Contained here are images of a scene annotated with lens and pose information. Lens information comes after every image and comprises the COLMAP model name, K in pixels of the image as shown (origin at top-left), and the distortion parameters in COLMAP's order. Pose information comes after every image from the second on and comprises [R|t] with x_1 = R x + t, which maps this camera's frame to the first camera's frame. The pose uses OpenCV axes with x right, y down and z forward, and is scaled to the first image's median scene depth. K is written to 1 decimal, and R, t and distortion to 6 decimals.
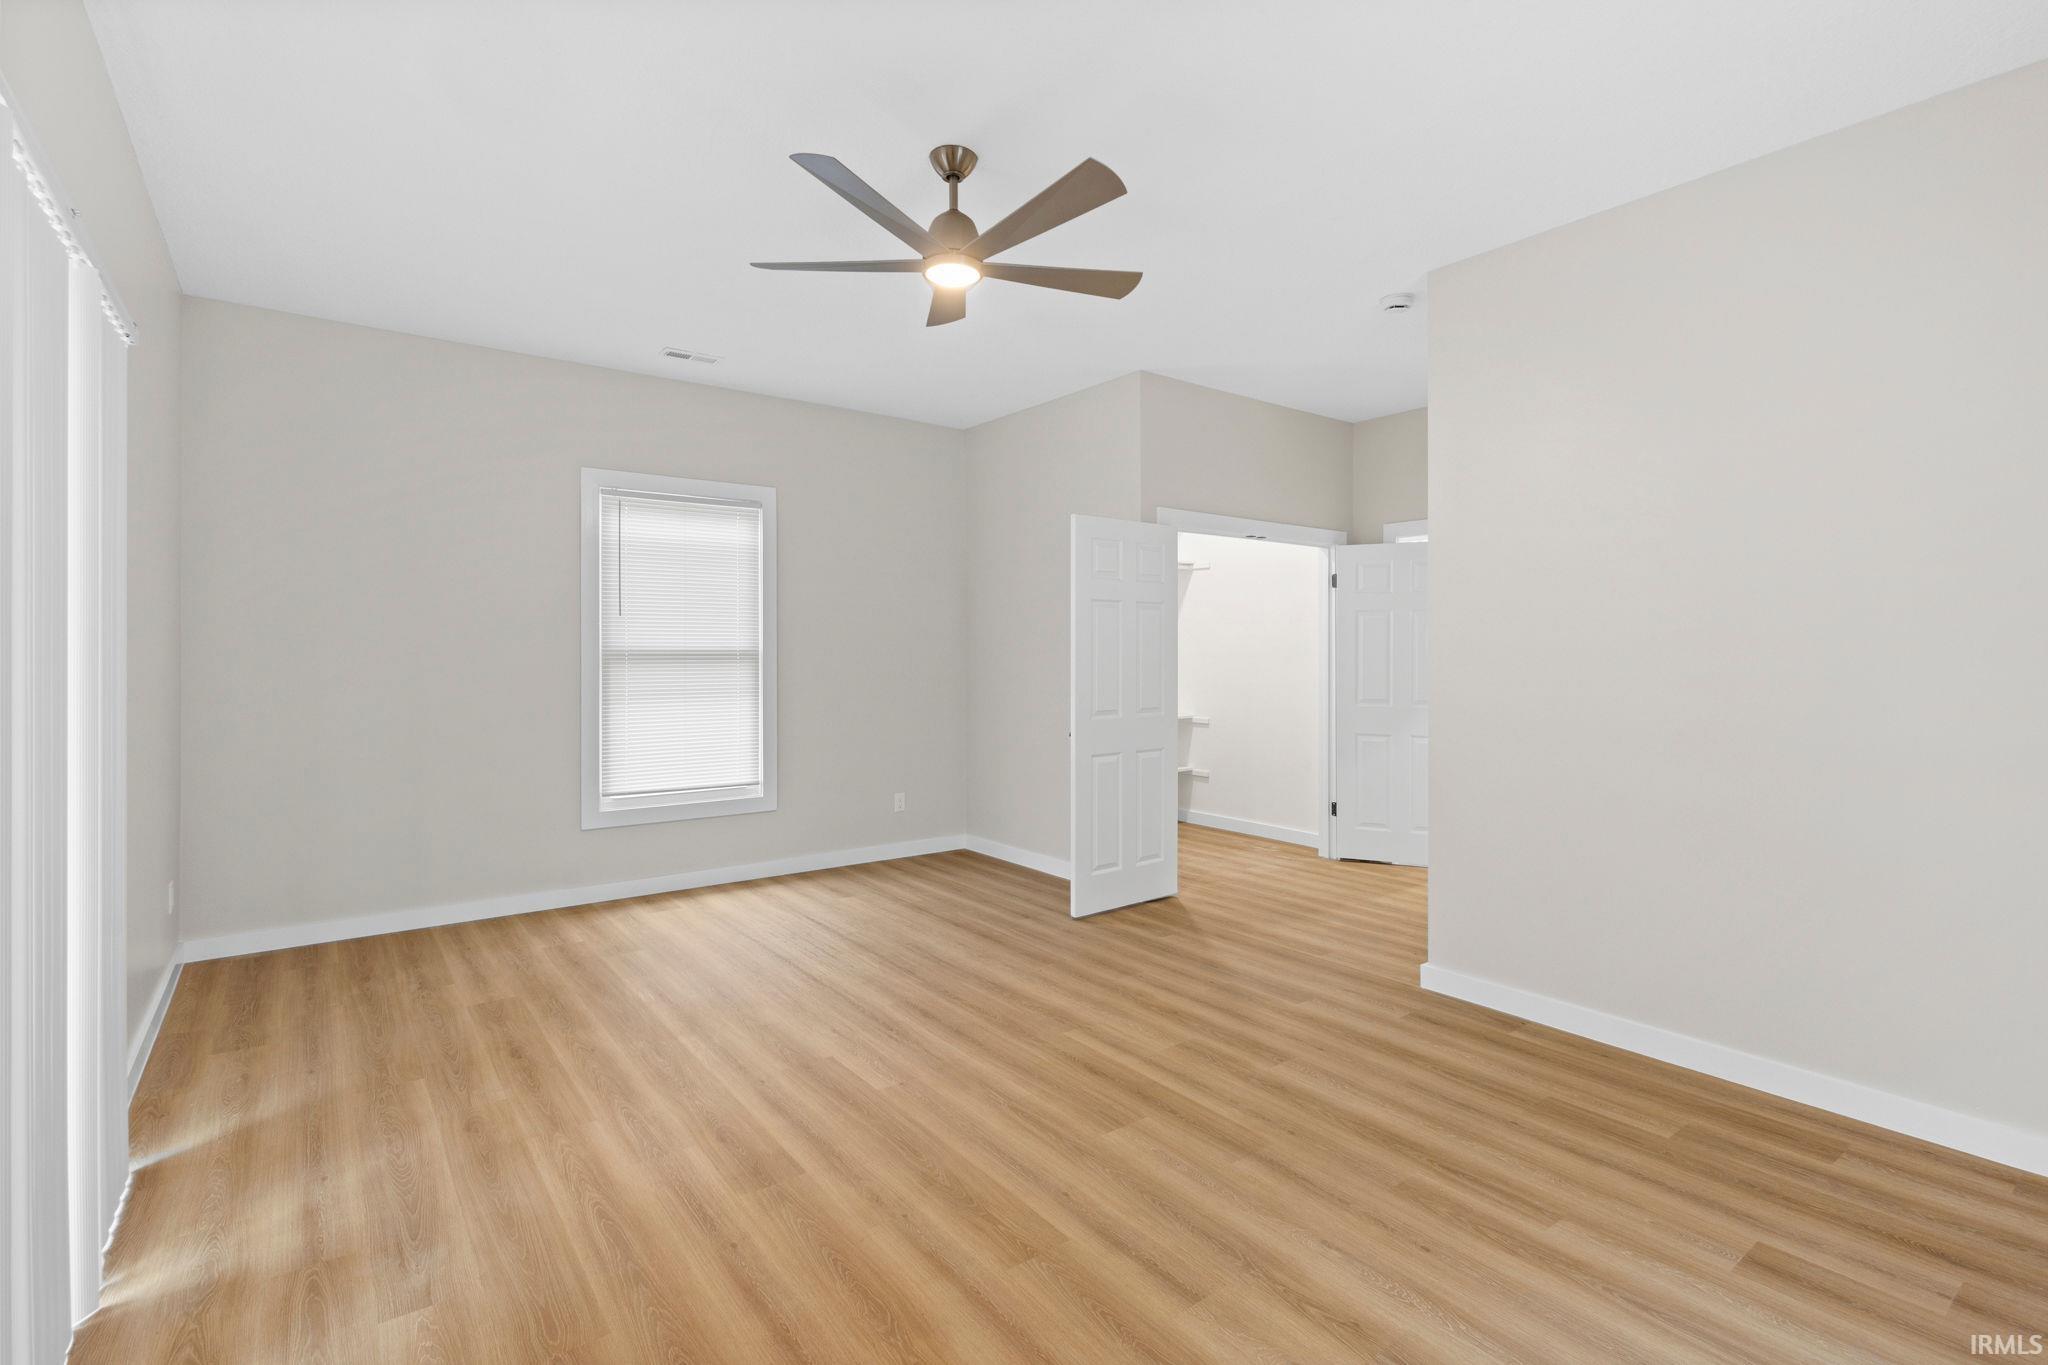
lens RADIAL K [[944.3, 0, 1028.6], [0, 944.3, 672.6], [0, 0, 1]] dist [0.011771, -0.003675]
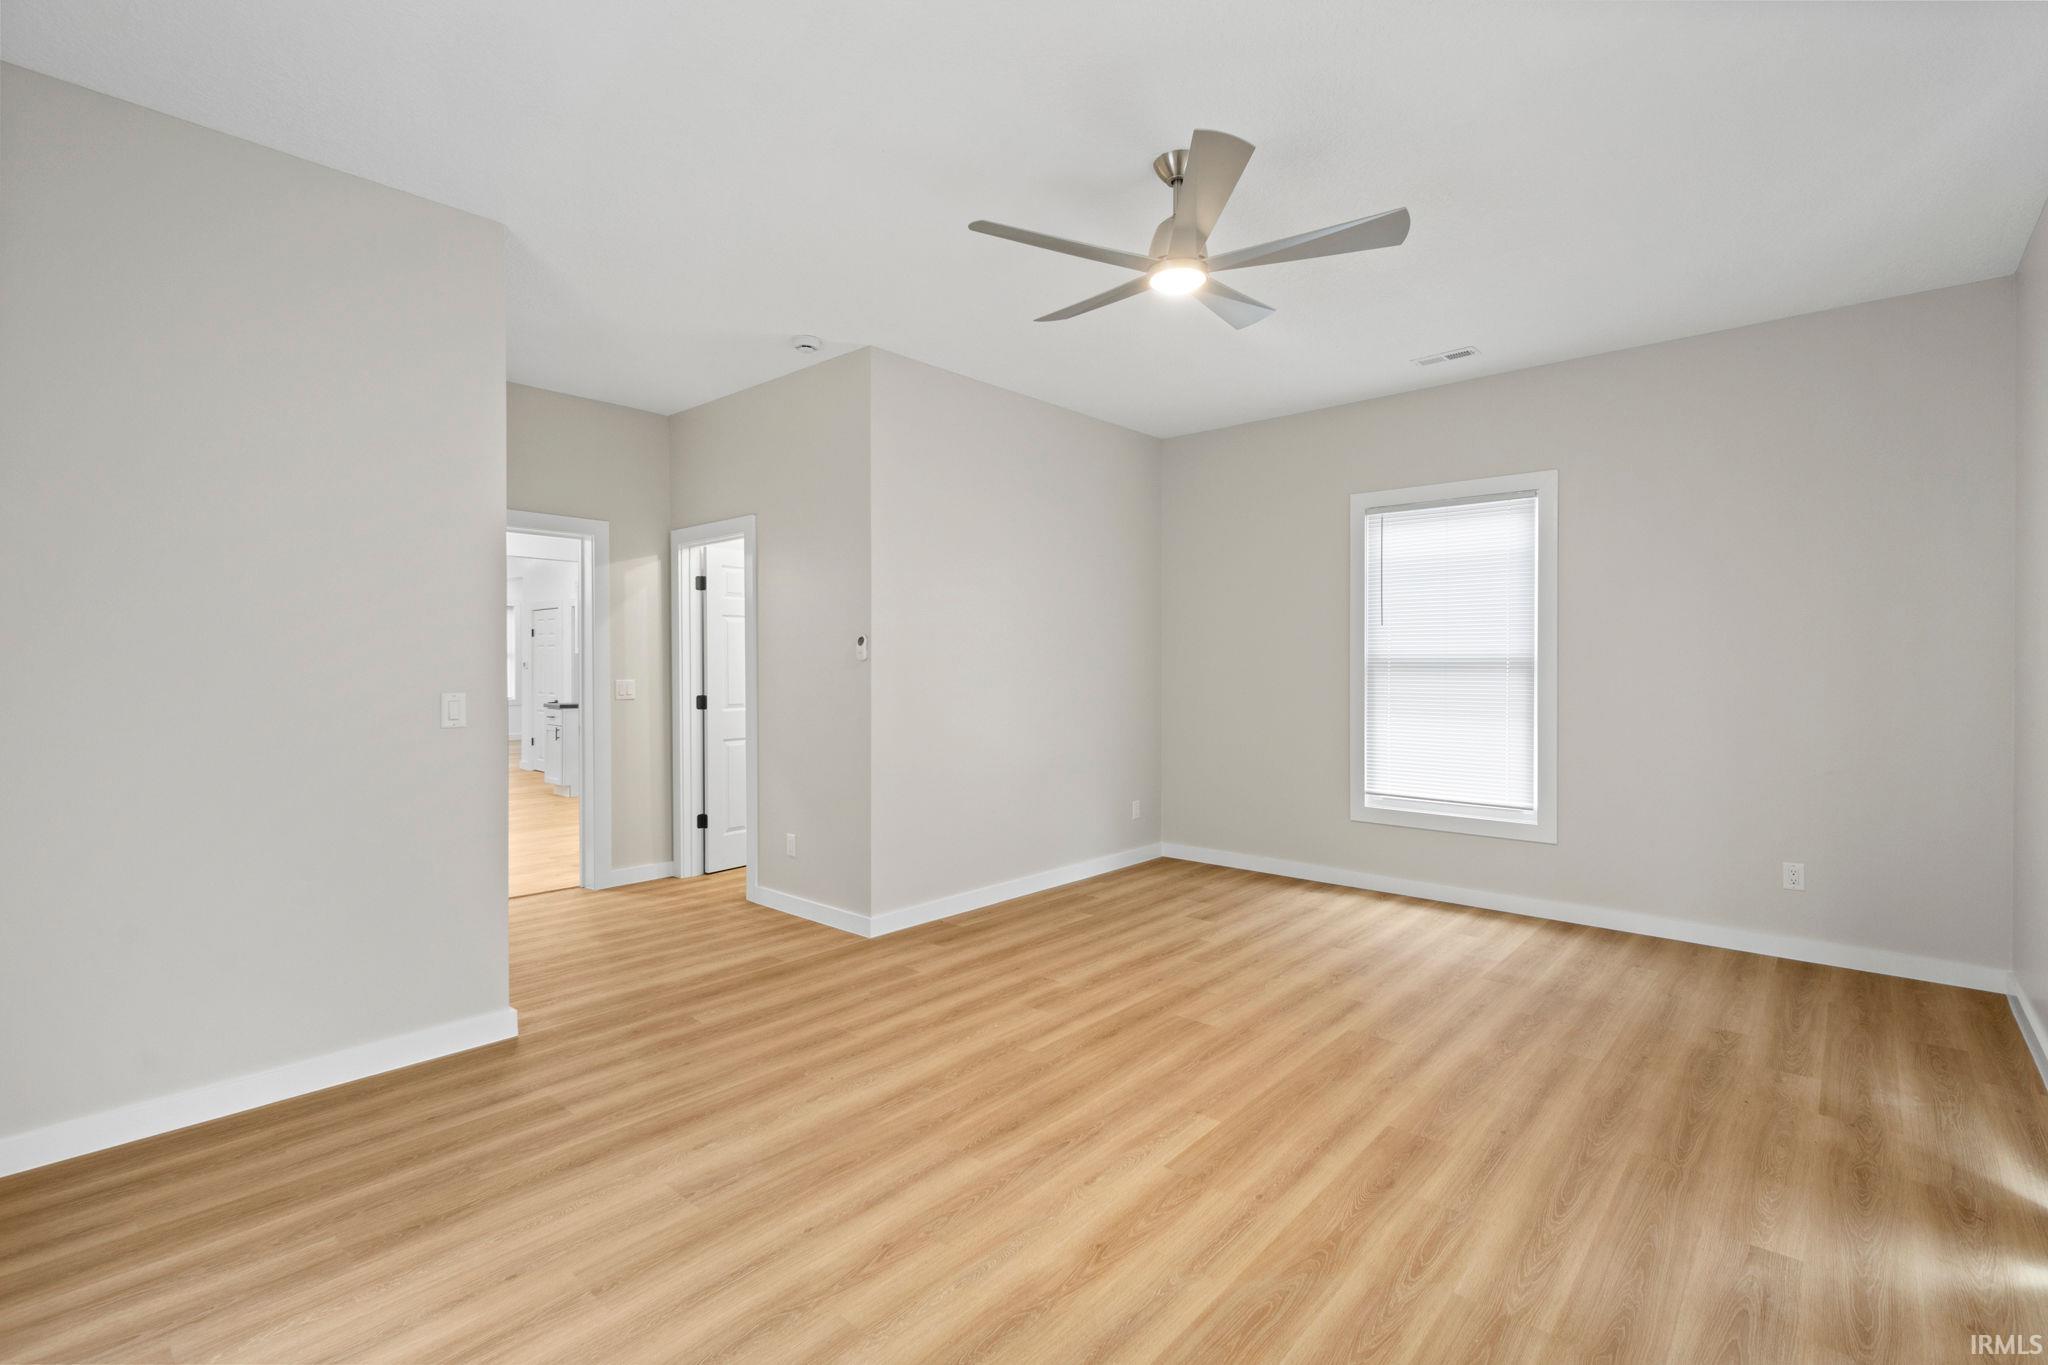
lens RADIAL K [[944.3, 0, 1027.6], [0, 944.3, 672.0], [0, 0, 1]] dist [0.011771, -0.003675]
pose [[-0.201944, -0.011007, 0.979335, -1.127092], [0.017712, 0.999732, 0.014889, -0.022254], [-0.979237, 0.020352, -0.201694, 1.494531]]
